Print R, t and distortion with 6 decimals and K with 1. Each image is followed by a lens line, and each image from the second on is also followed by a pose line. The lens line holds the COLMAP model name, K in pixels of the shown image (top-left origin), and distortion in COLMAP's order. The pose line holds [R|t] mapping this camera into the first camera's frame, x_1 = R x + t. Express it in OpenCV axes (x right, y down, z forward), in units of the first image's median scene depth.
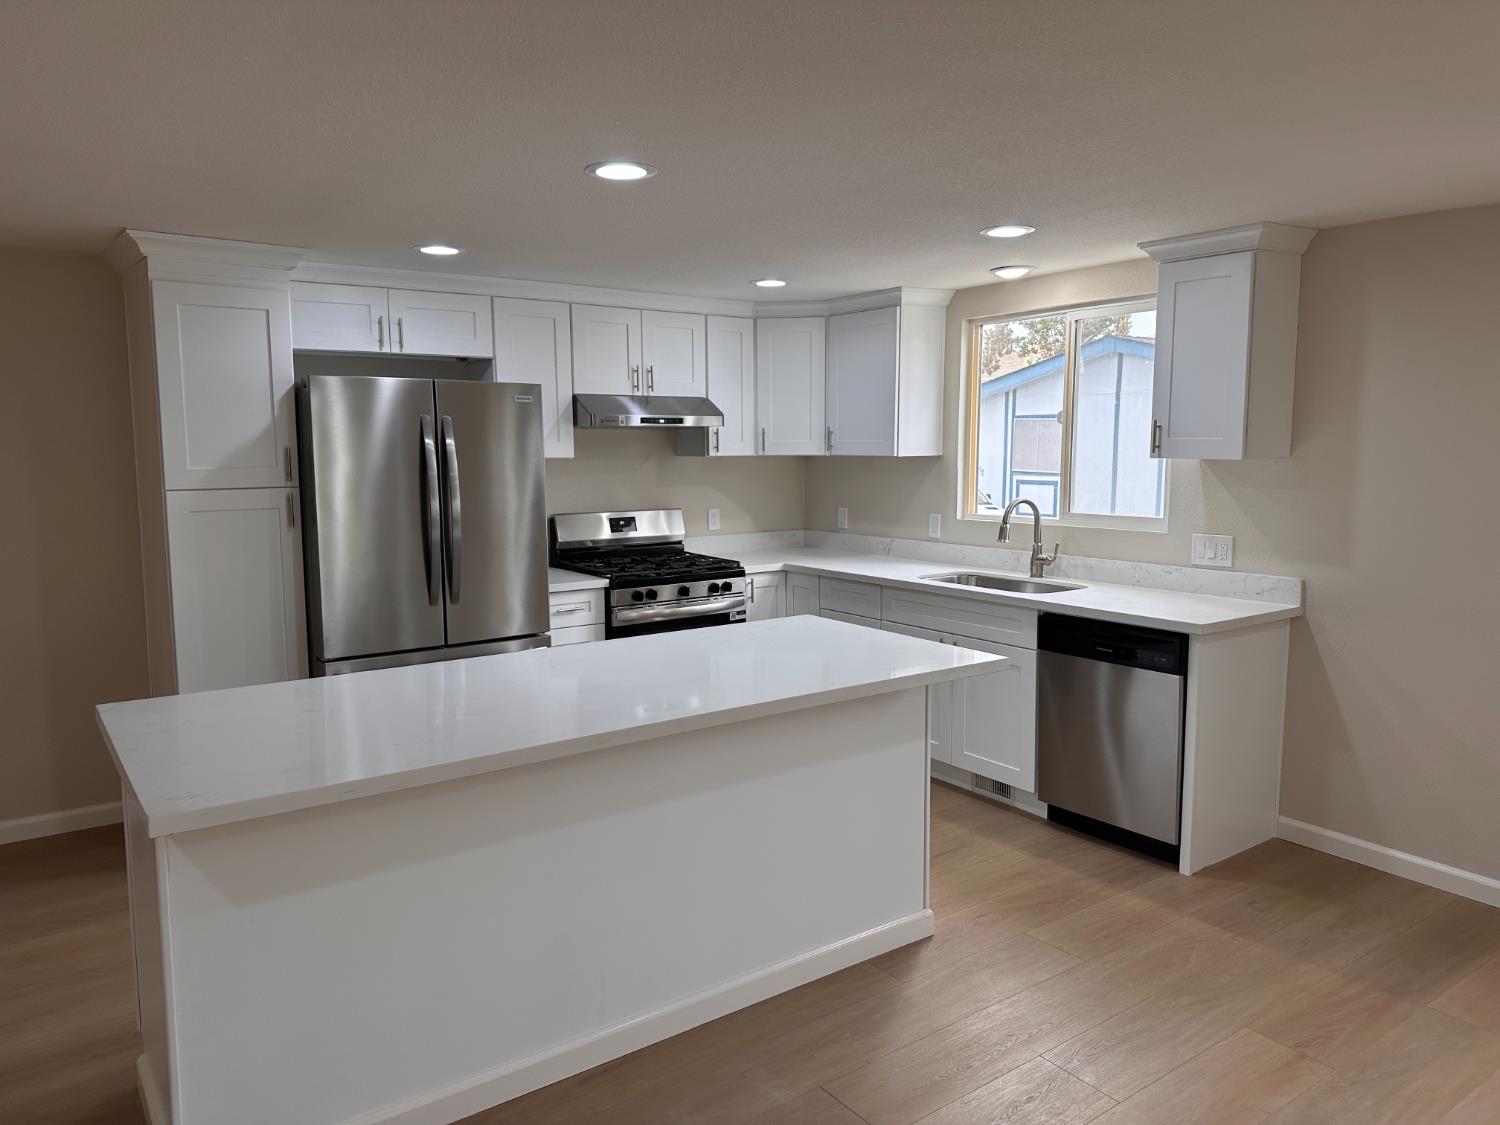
lens RADIAL K [[1060.3, 0, 774.2], [0, 1060.3, 562.5], [0, 0, 1]] dist [0.122878, -0.160449]
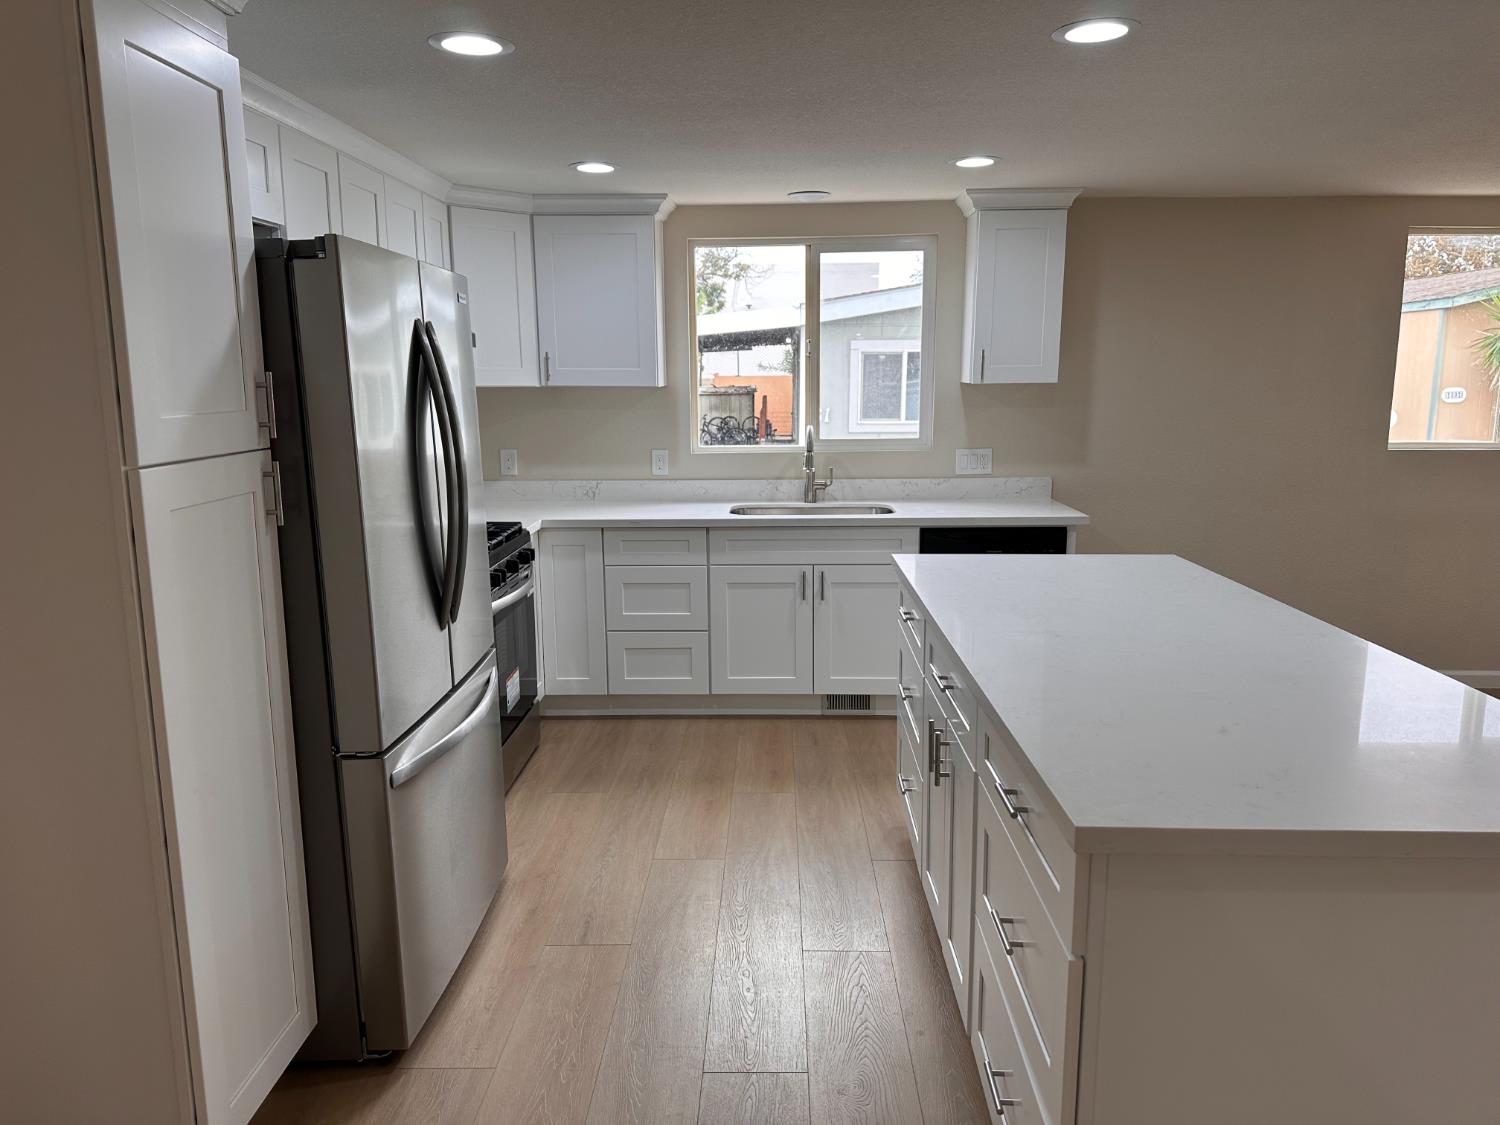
lens RADIAL K [[1024.0, 0, 750.9], [0, 1024.0, 568.8], [0, 0, 1]] dist [0.138838, -0.234349]
pose [[0.619001, -0.144785, 0.771930, -0.571830], [0.094401, 0.989451, 0.109885, -0.037778], [-0.779696, 0.004852, 0.626139, 0.416124]]
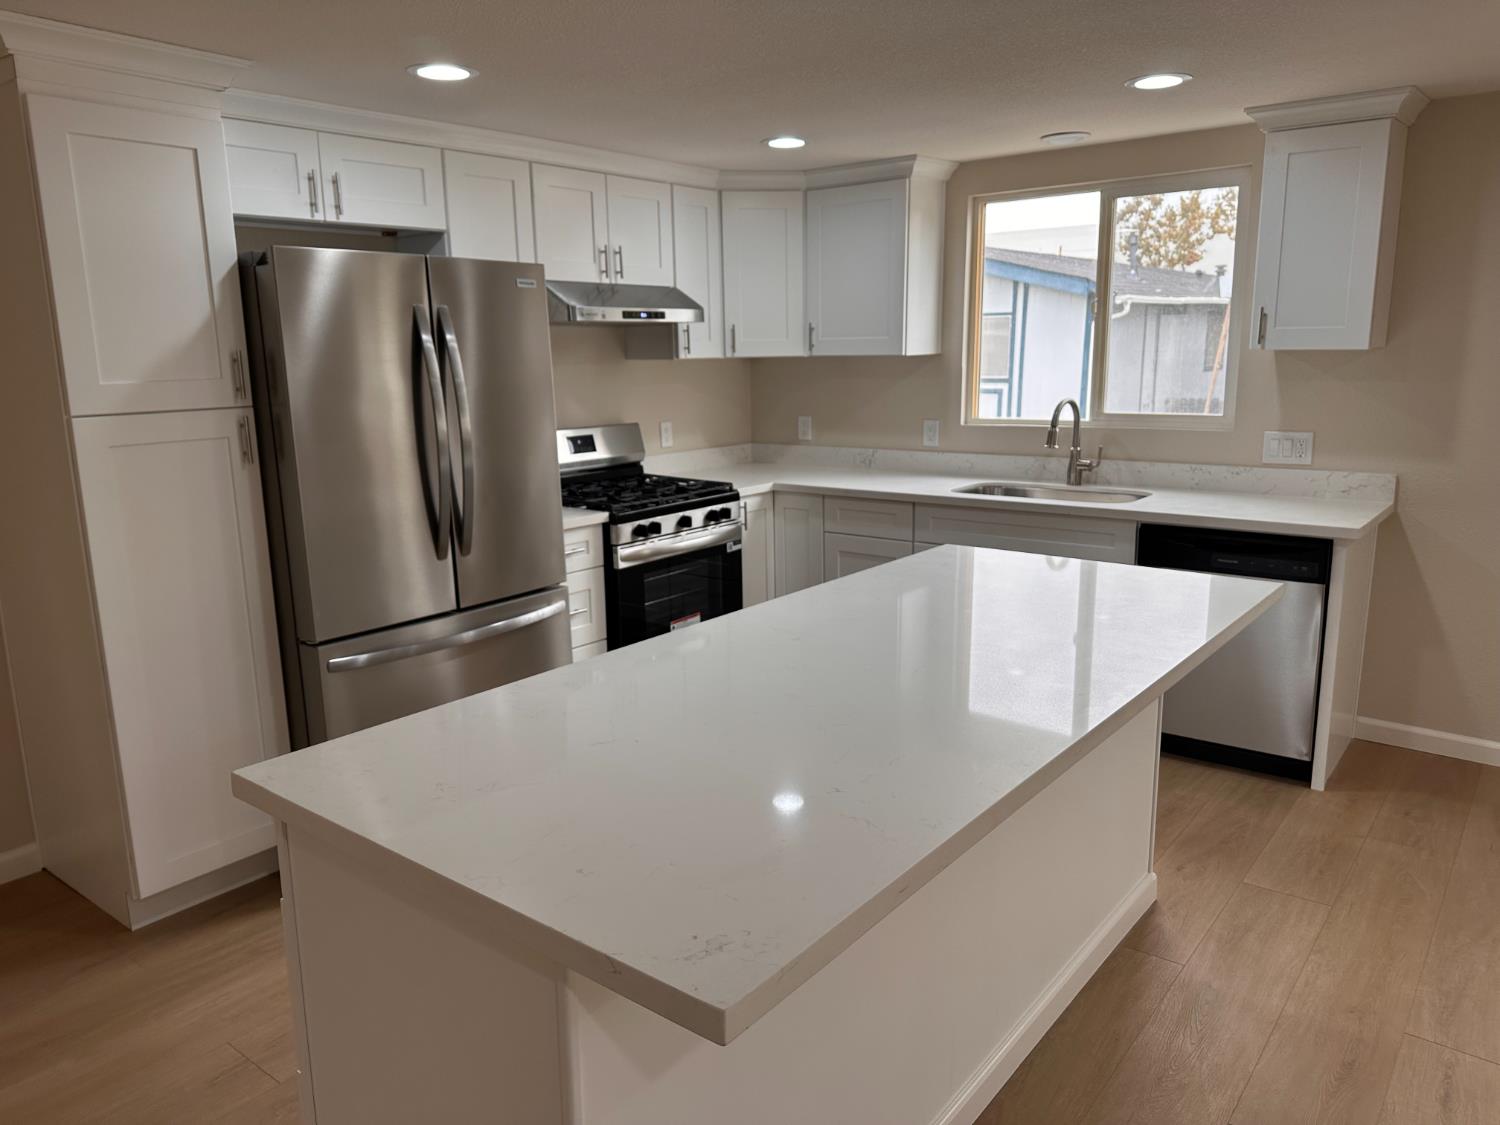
lens RADIAL K [[1060.3, 0, 774.2], [0, 1060.3, 562.5], [0, 0, 1]] dist [0.122878, -0.160449]
pose [[0.962919, -0.064942, 0.261857, -0.248976], [0.042277, 0.994927, 0.091281, -0.015033], [-0.266457, -0.076826, 0.960780, 0.174391]]
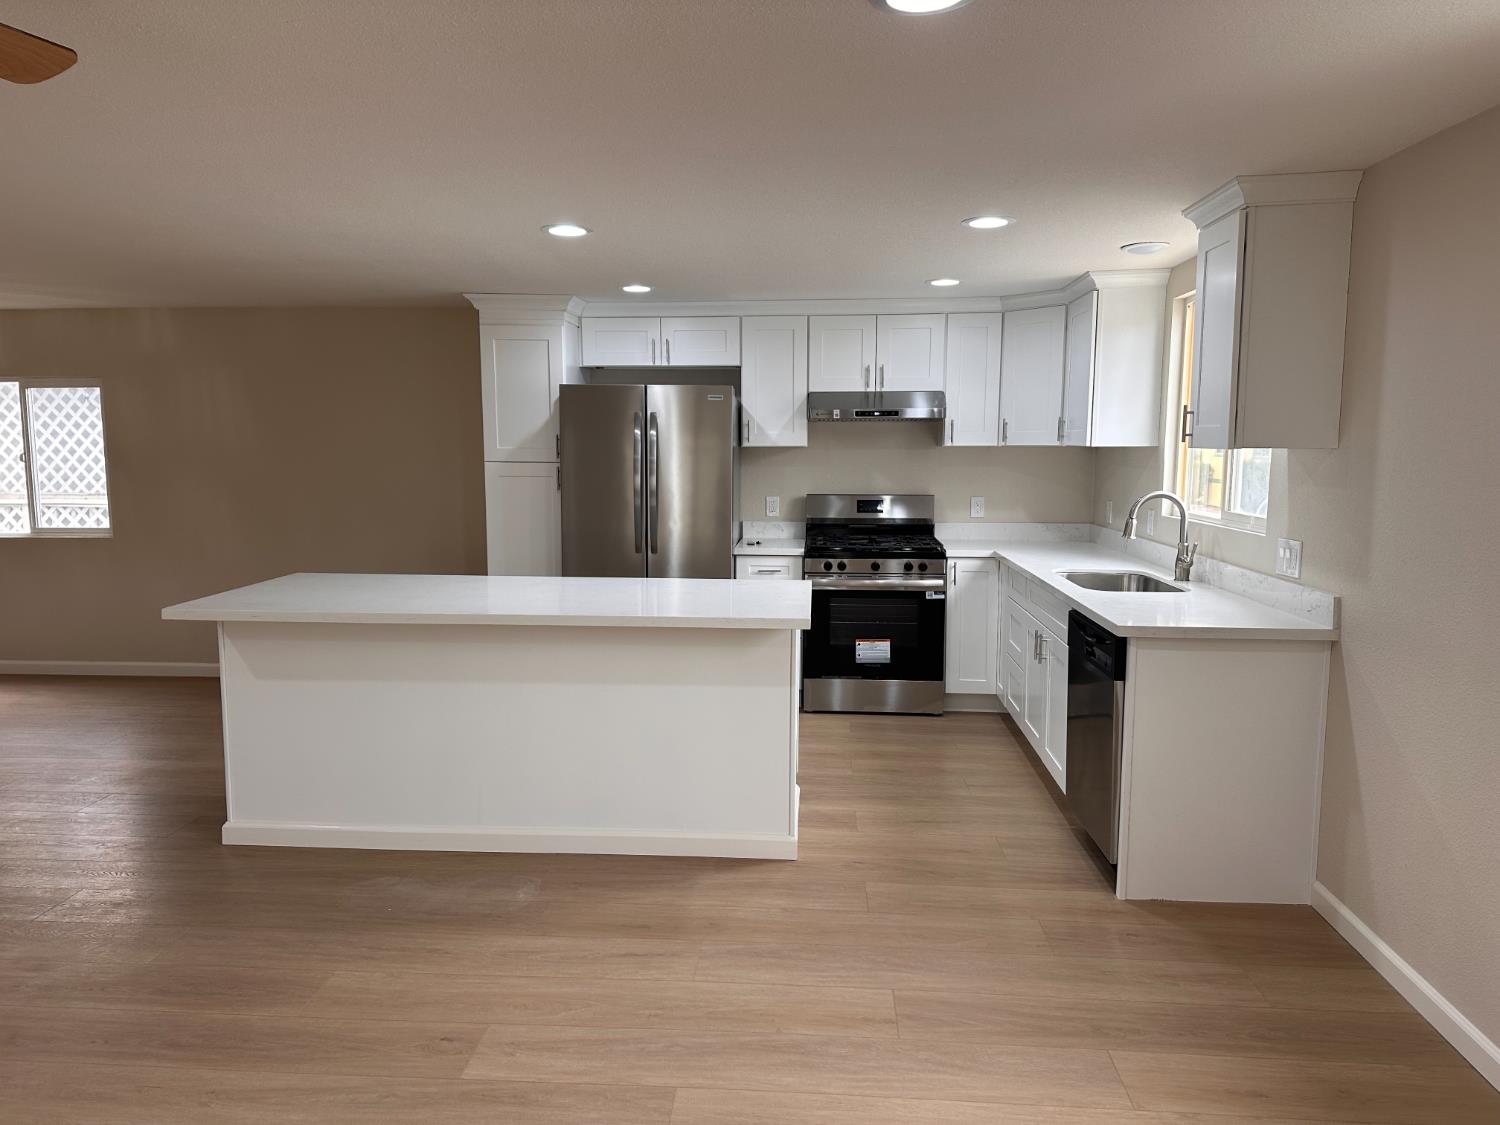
lens RADIAL K [[1058.9, 0, 743.9], [0, 1058.9, 563.0], [0, 0, 1]] dist [0.093776, -0.111644]
pose [[0.757324, 0.080670, -0.648037, 0.551800], [-0.080985, 0.996282, 0.029378, 0.002283], [0.647998, 0.030233, 0.761042, 0.065875]]
